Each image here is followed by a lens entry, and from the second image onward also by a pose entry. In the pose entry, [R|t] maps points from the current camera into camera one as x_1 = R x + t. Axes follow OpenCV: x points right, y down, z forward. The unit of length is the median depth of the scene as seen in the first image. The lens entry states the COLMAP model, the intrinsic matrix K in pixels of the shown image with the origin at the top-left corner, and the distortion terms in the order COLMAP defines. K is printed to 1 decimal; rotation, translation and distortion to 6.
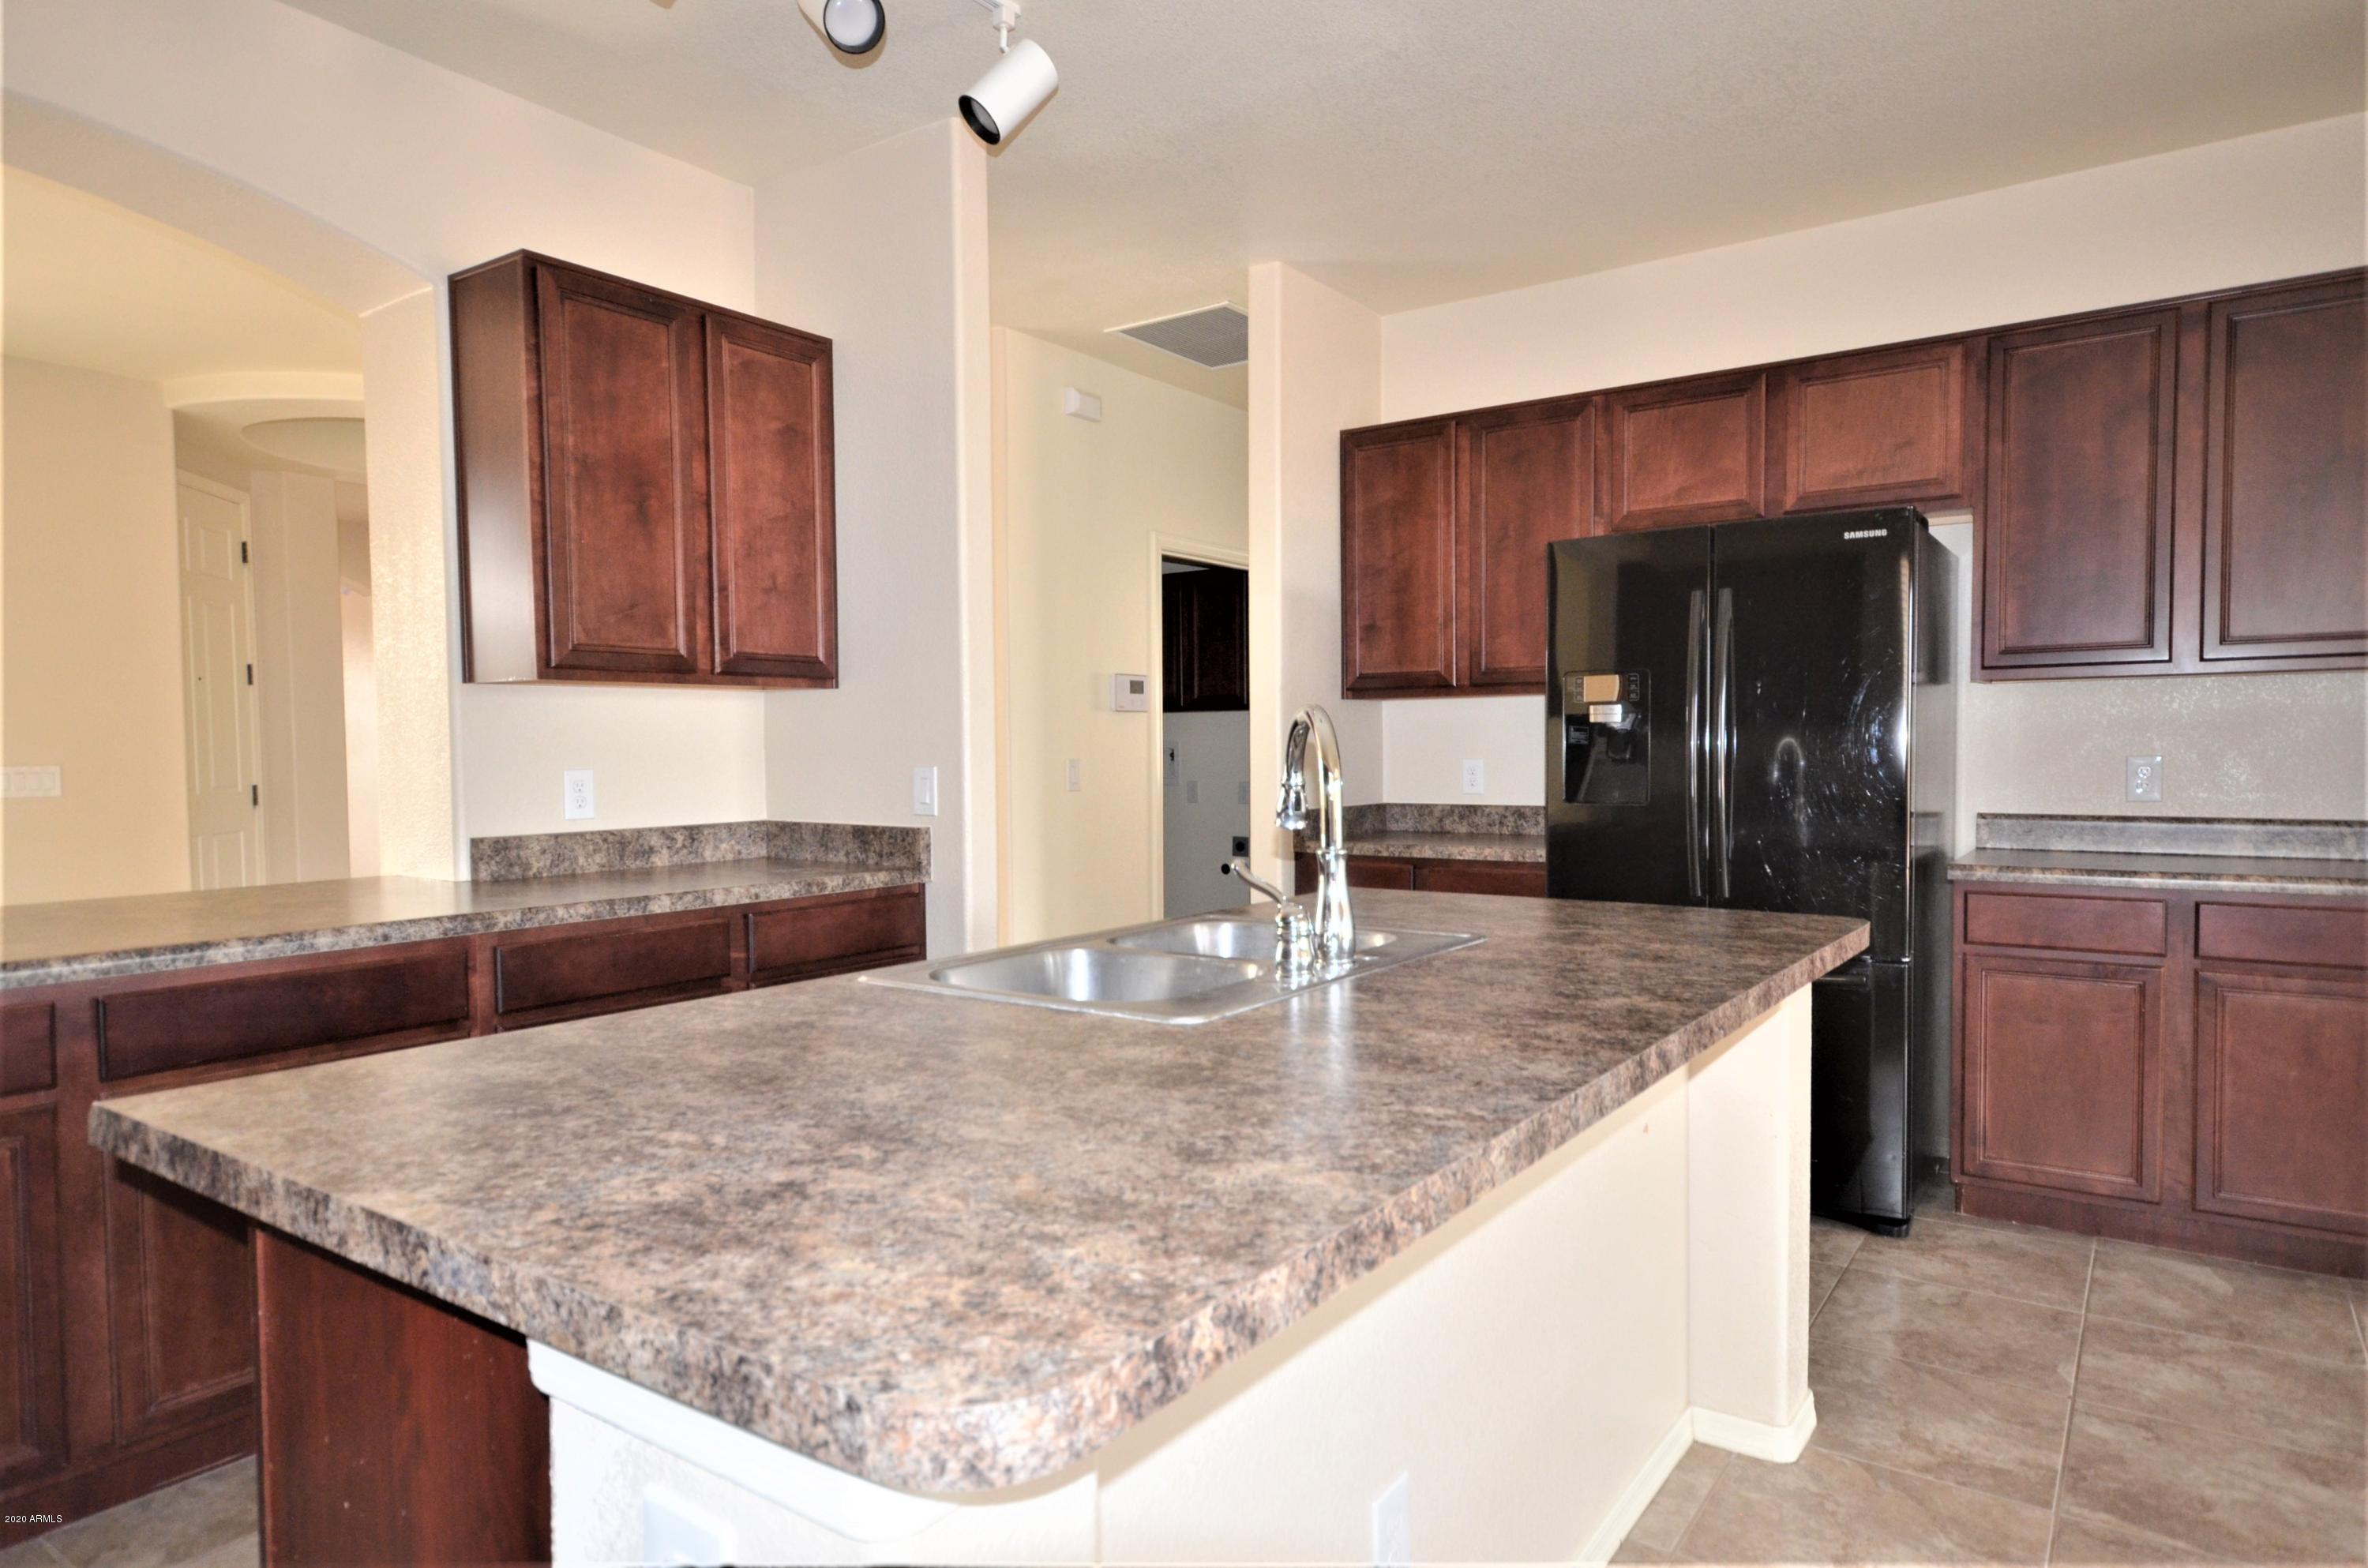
lens RADIAL K [[1386.7, 0, 1183.2], [0, 1386.7, 816.9], [0, 0, 1]] dist [0.011576, 0.003870]
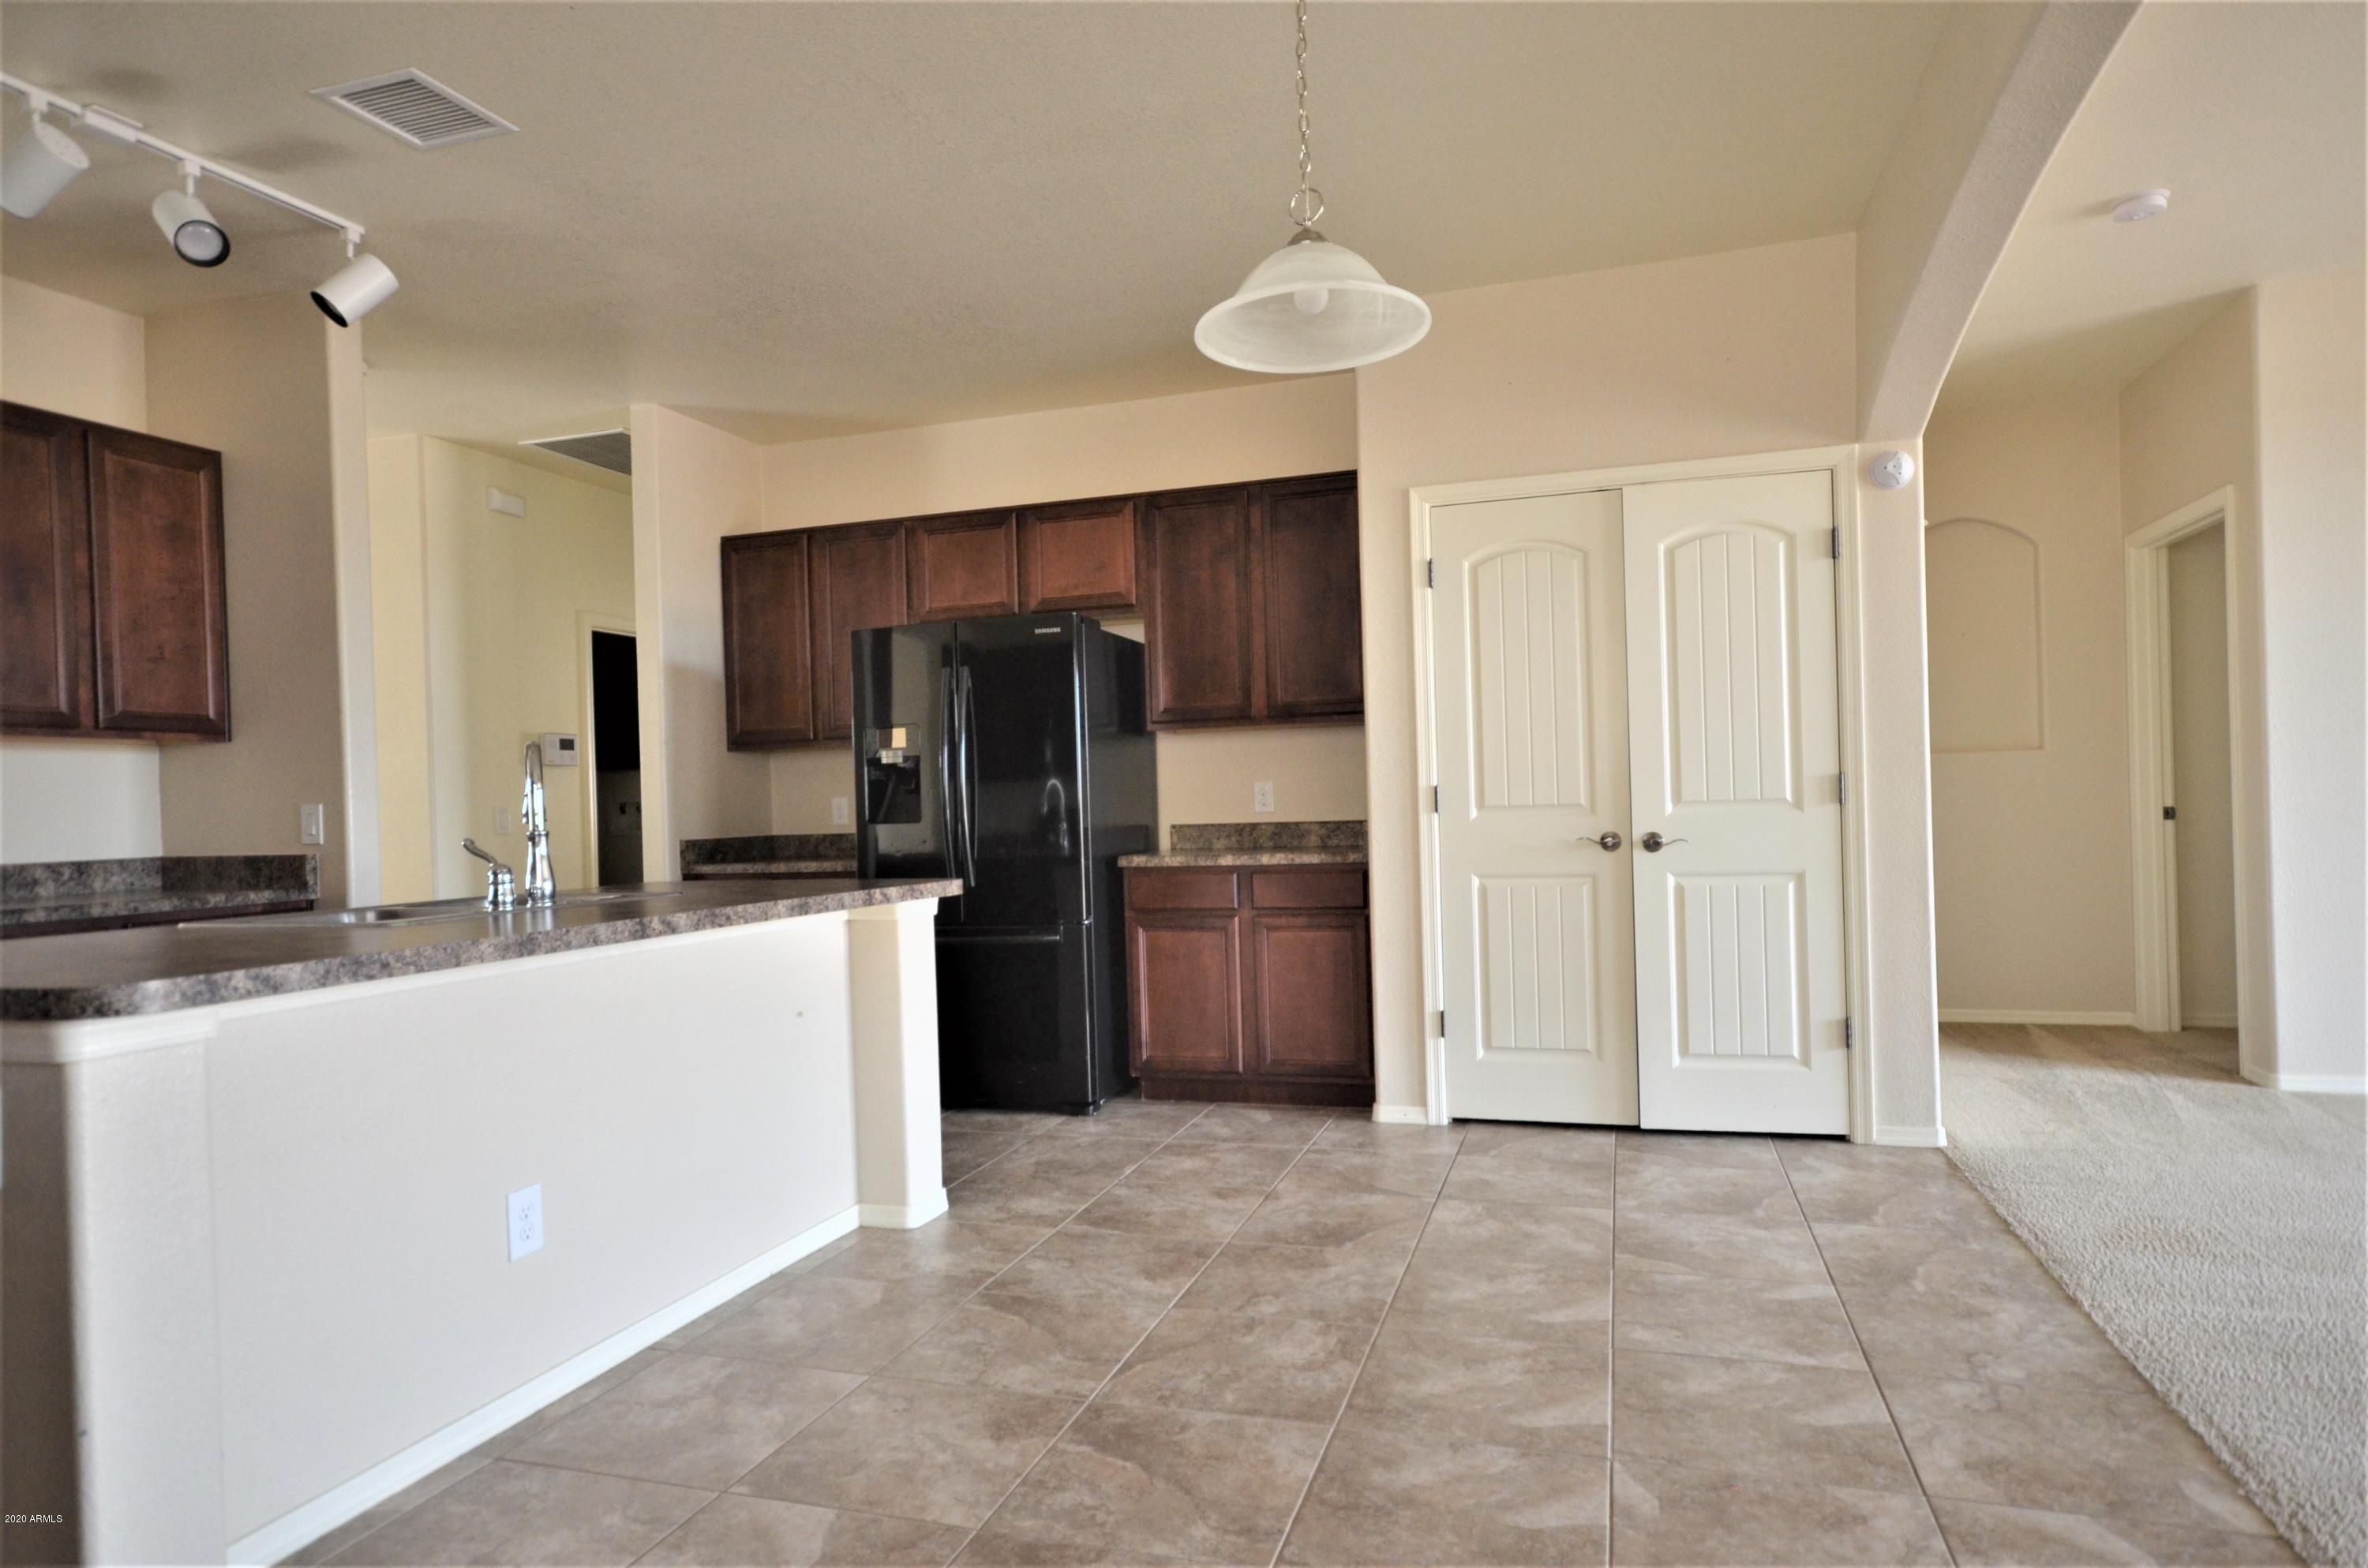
lens RADIAL K [[1361.8, 0, 1181.5], [0, 1361.8, 810.6], [0, 0, 1]] dist [0.014120, 0.001625]
pose [[0.954085, -0.022820, 0.298667, 0.179948], [0.038155, 0.998230, -0.045612, 0.051963], [-0.297097, 0.054913, 0.953267, -0.364498]]
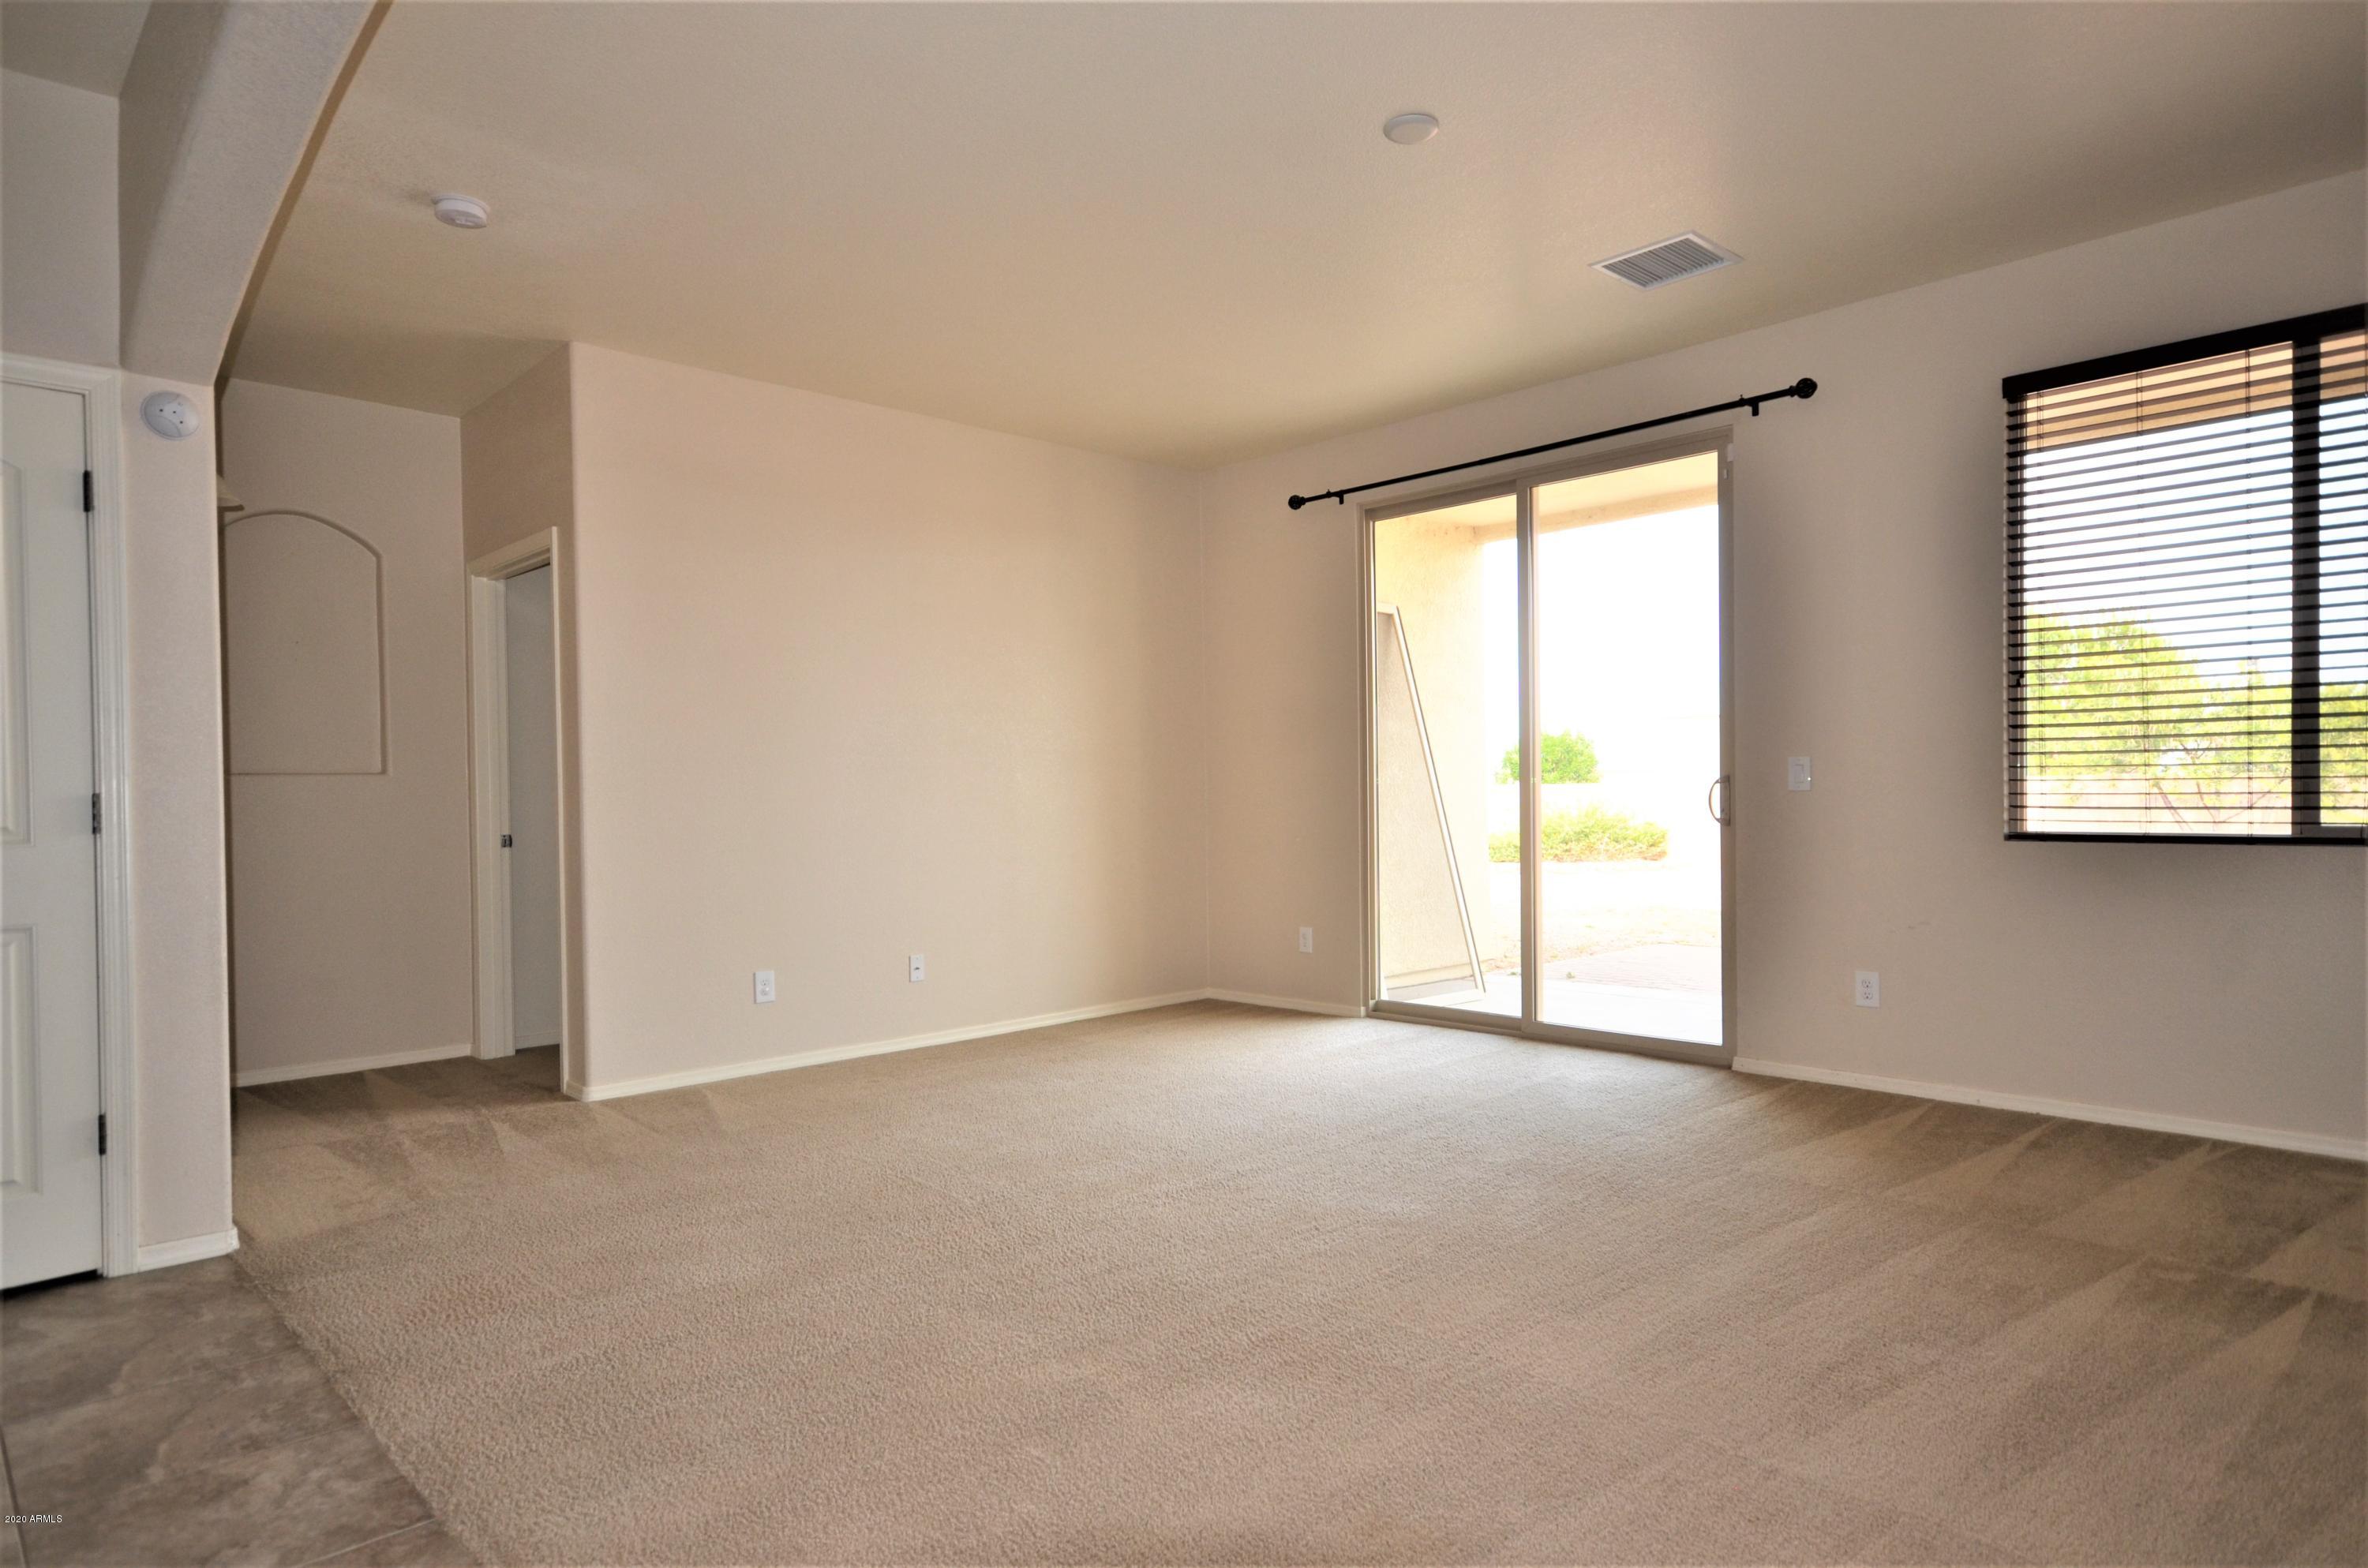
lens RADIAL K [[1378.5, 0, 1189.8], [0, 1378.5, 800.7], [0, 0, 1]] dist [0.023012, -0.000548]
pose [[0.198851, -0.001421, 0.980029, 0.310602], [0.064898, 0.997823, -0.011721, 0.049543], [-0.977878, 0.065933, 0.198511, -0.301733]]
